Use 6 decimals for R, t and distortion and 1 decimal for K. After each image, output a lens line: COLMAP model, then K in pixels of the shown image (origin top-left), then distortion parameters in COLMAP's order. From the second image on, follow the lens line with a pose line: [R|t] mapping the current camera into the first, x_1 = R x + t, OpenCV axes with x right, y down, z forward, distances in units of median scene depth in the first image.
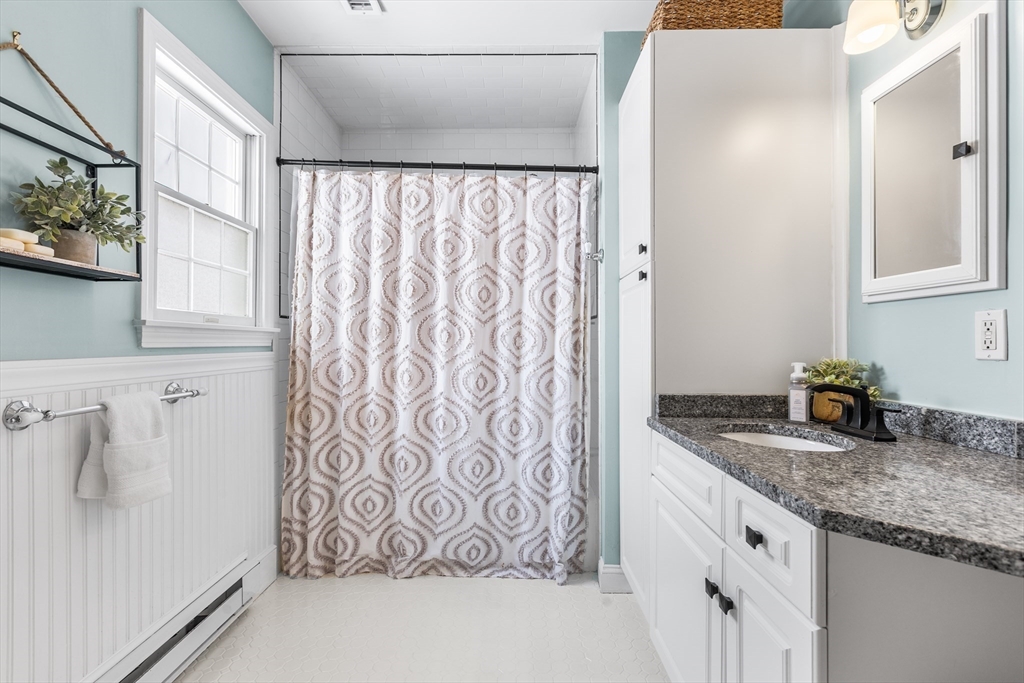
lens RADIAL K [[464.4, 0, 512.9], [0, 464.4, 341.8], [0, 0, 1]] dist [0.003875, -0.002520]
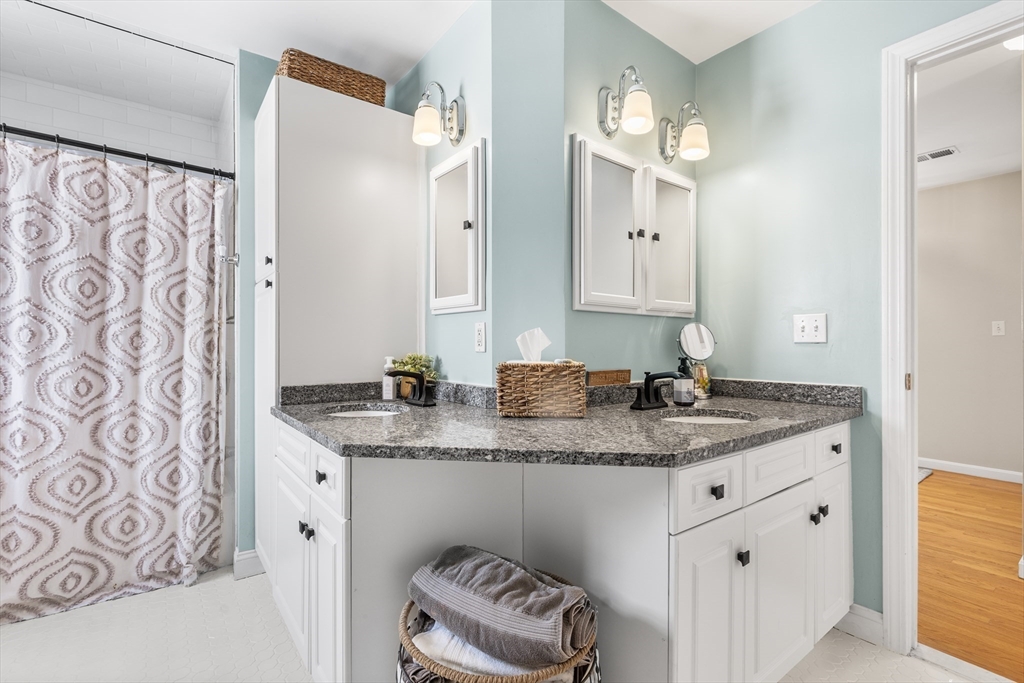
lens RADIAL K [[464.4, 0, 506.0], [0, 464.4, 339.4], [0, 0, 1]] dist [0.003875, -0.002520]
pose [[0.799425, 0.002293, 0.600761, 0.044705], [0.000727, 0.999988, -0.004783, 0.000263], [-0.600765, 0.004260, 0.799414, -0.200662]]
